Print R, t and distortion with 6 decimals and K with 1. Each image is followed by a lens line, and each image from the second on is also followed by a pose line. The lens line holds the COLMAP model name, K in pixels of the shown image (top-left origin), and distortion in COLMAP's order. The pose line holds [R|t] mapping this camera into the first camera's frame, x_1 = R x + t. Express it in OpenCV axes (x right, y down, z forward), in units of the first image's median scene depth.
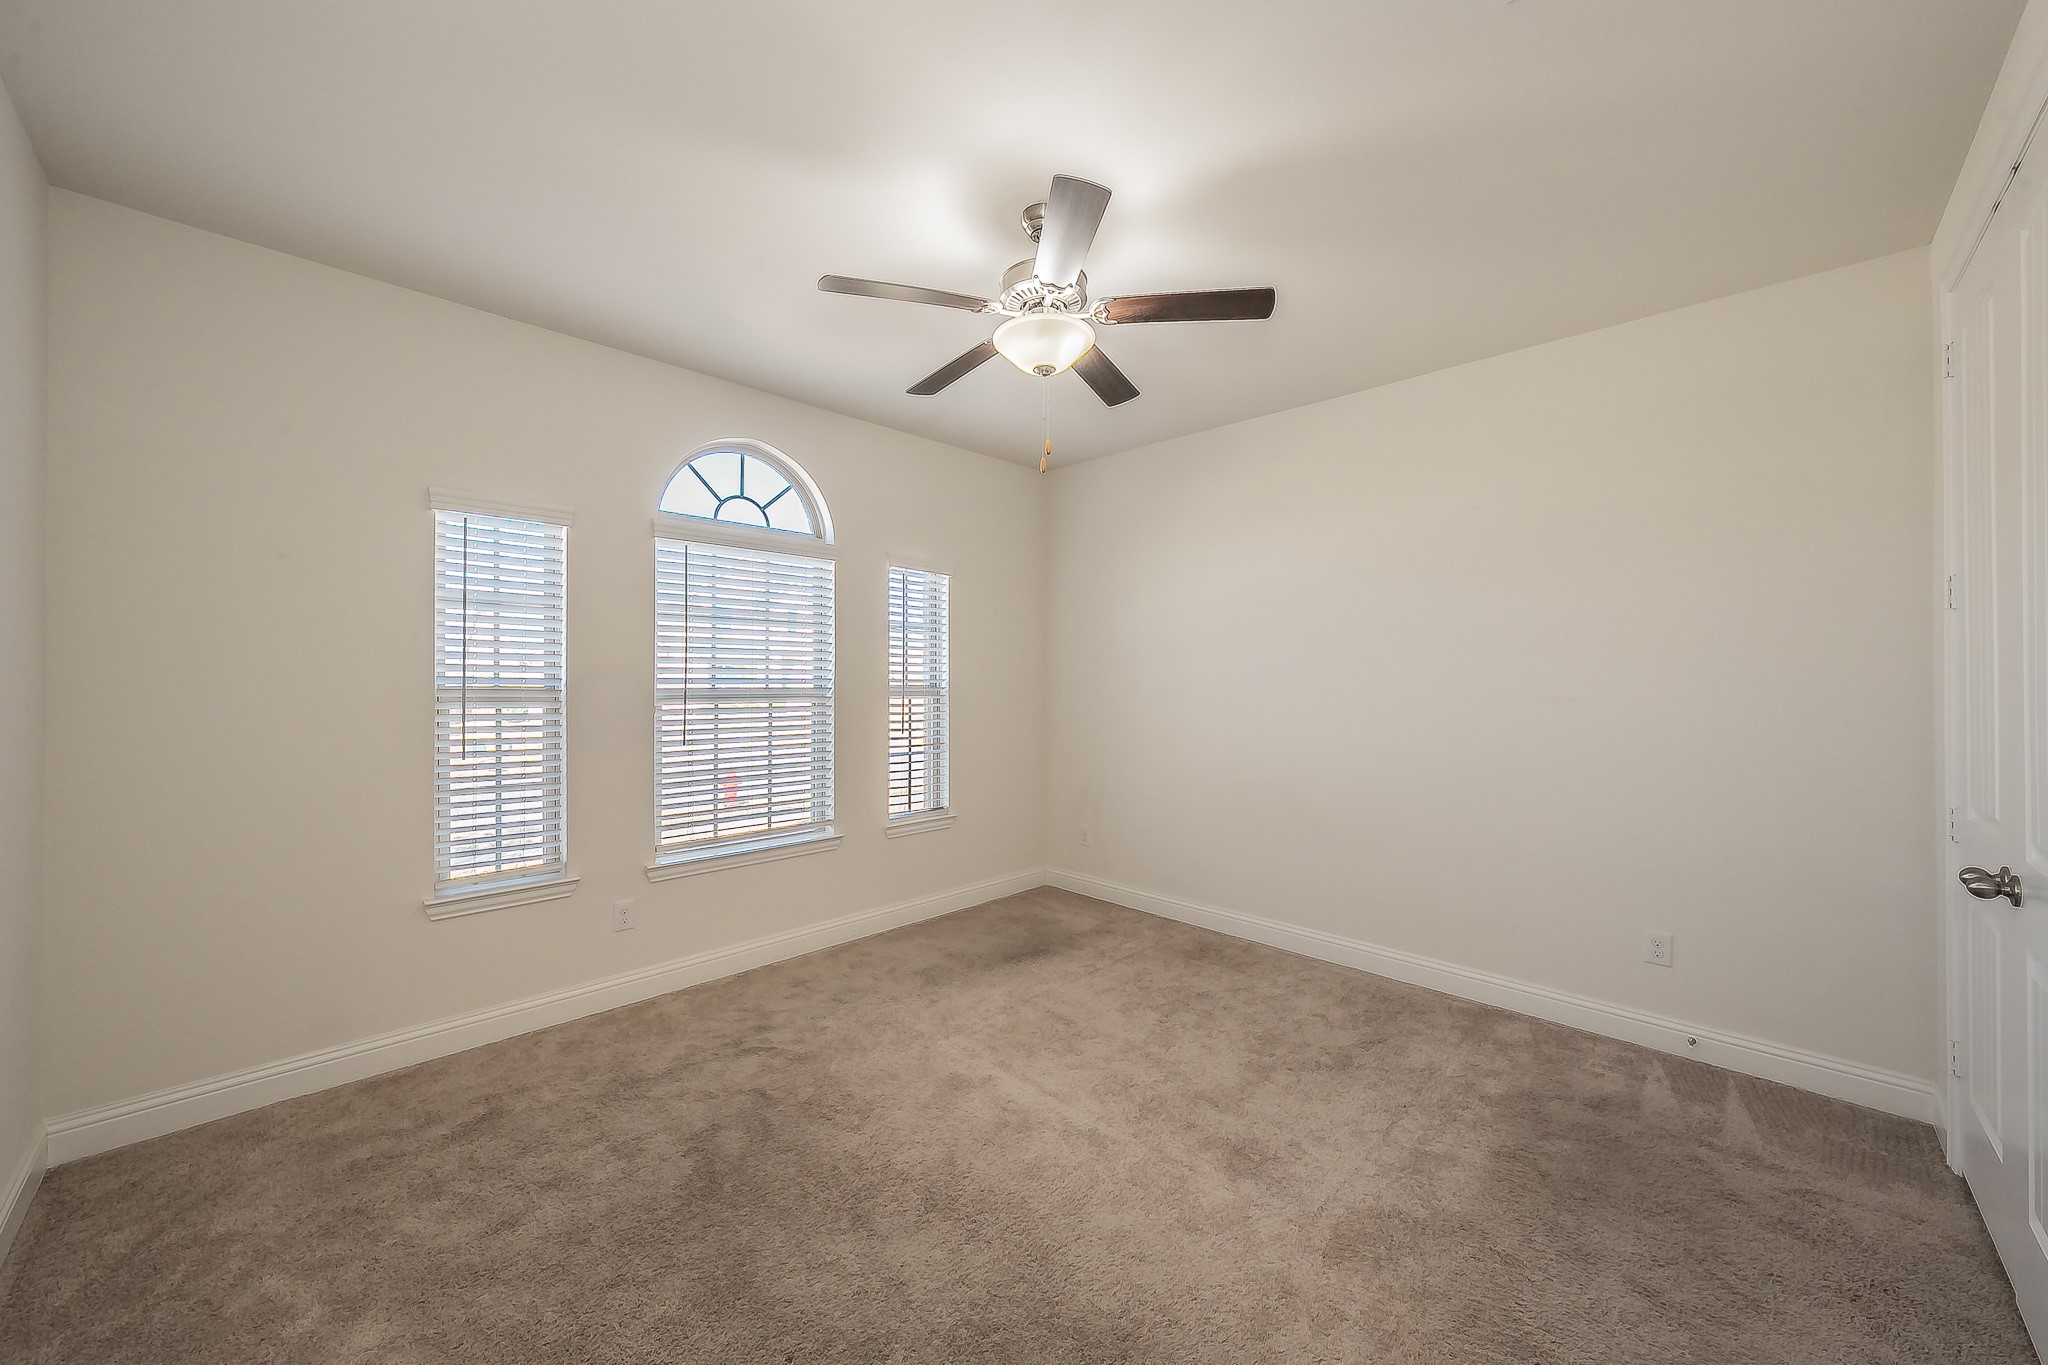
lens RADIAL K [[730.3, 0, 1032.2], [0, 730.3, 679.8], [0, 0, 1]] dist [0.001022, -0.000060]
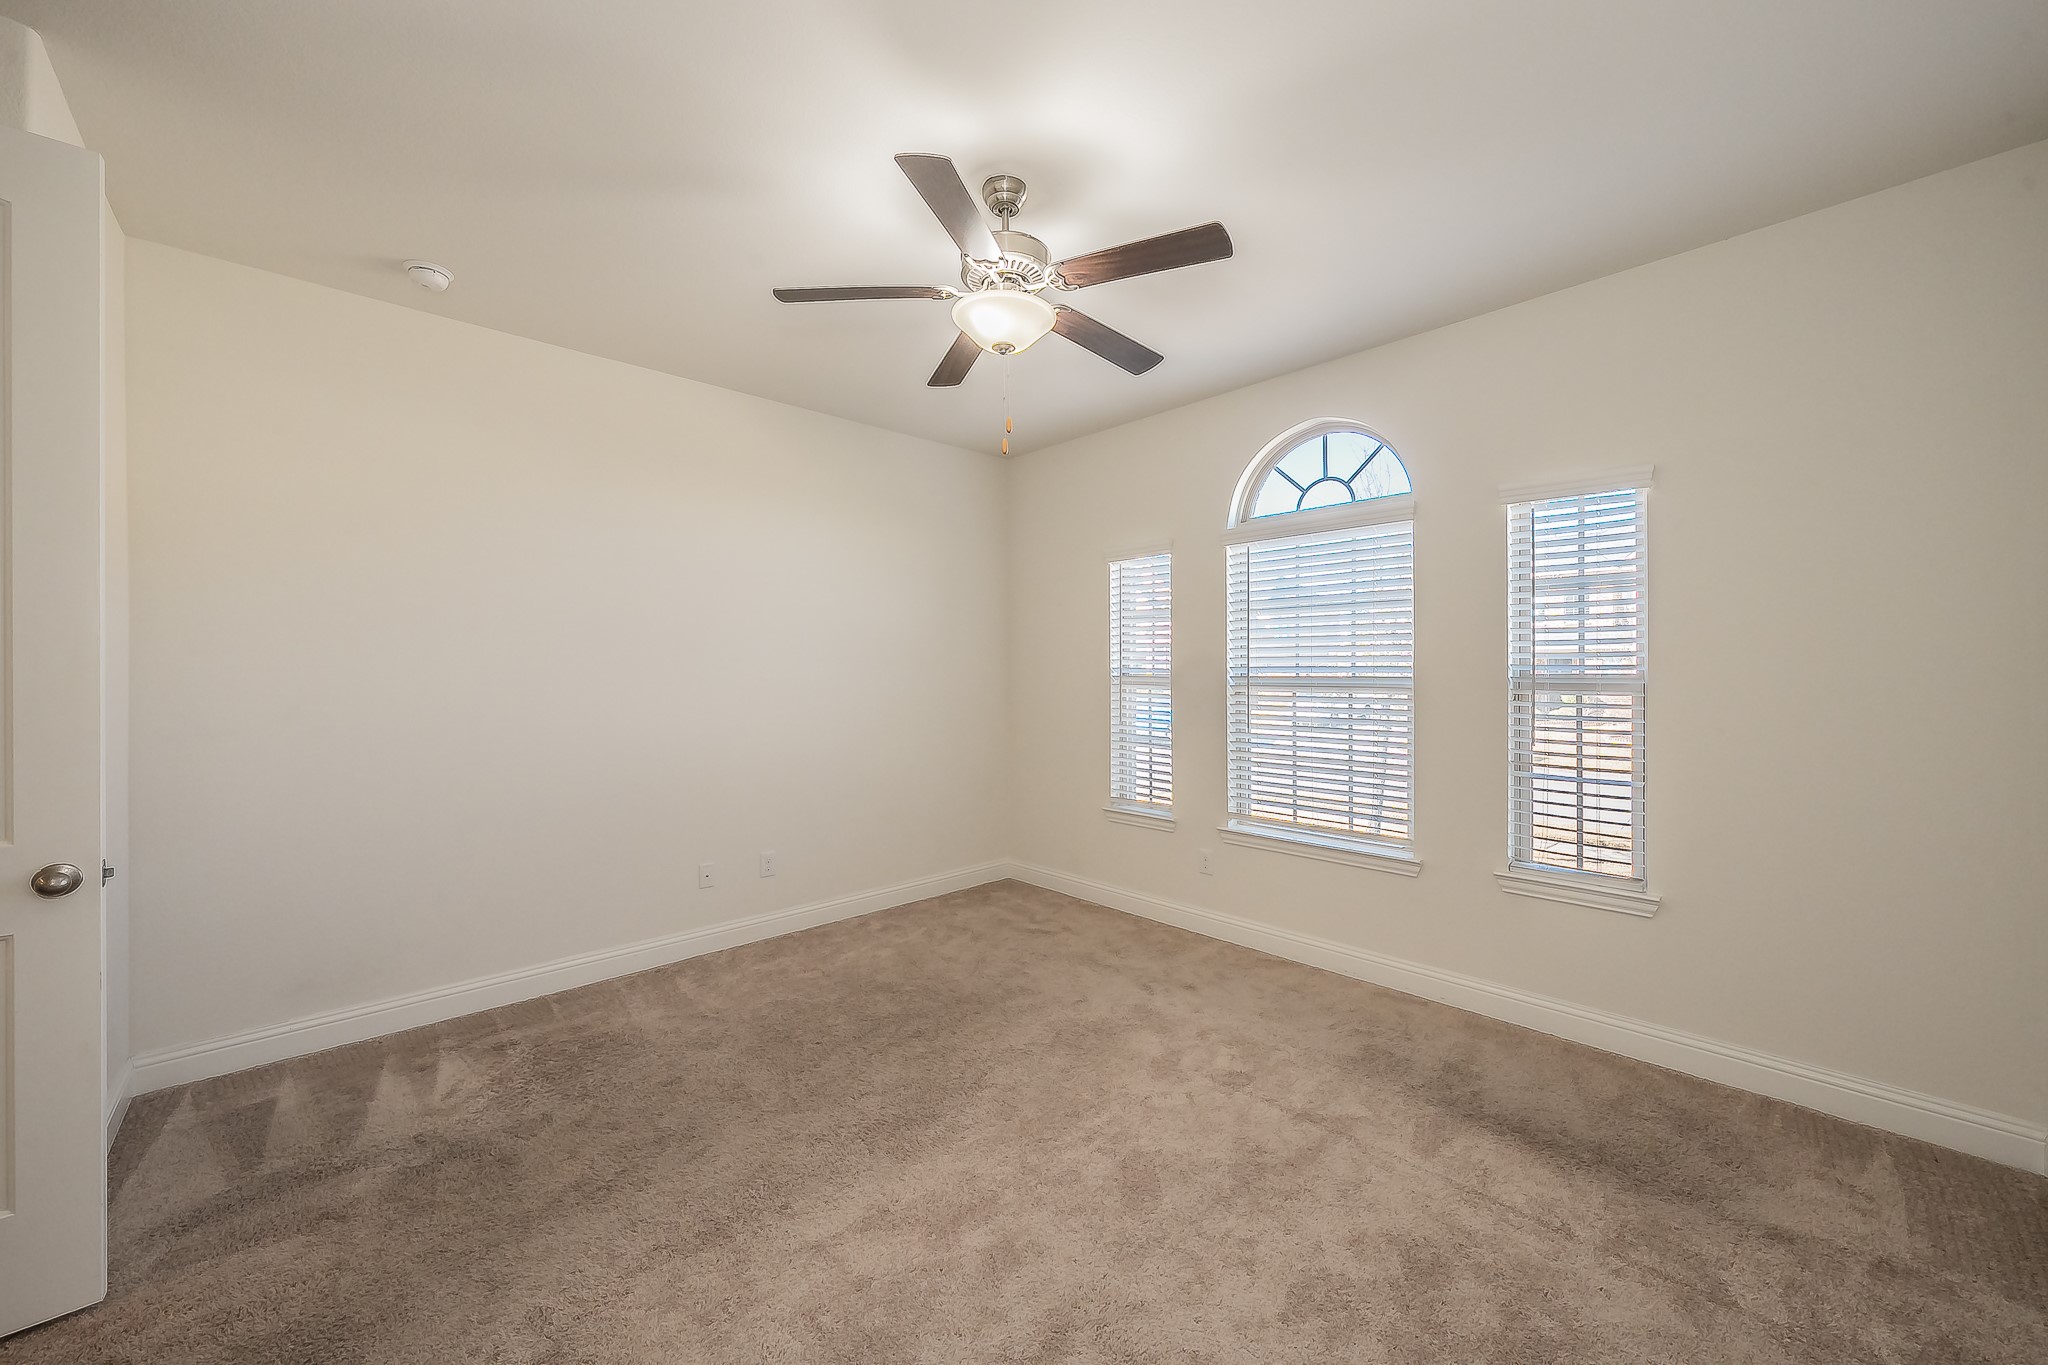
lens RADIAL K [[777.9, 0, 1024.8], [0, 777.9, 669.3], [0, 0, 1]] dist [-0.001104, -0.000067]
pose [[-0.035498, -0.000784, -0.999369, 0.672904], [0.007036, 0.999975, -0.001034, -0.000111], [0.999345, -0.007068, -0.035491, 0.666193]]
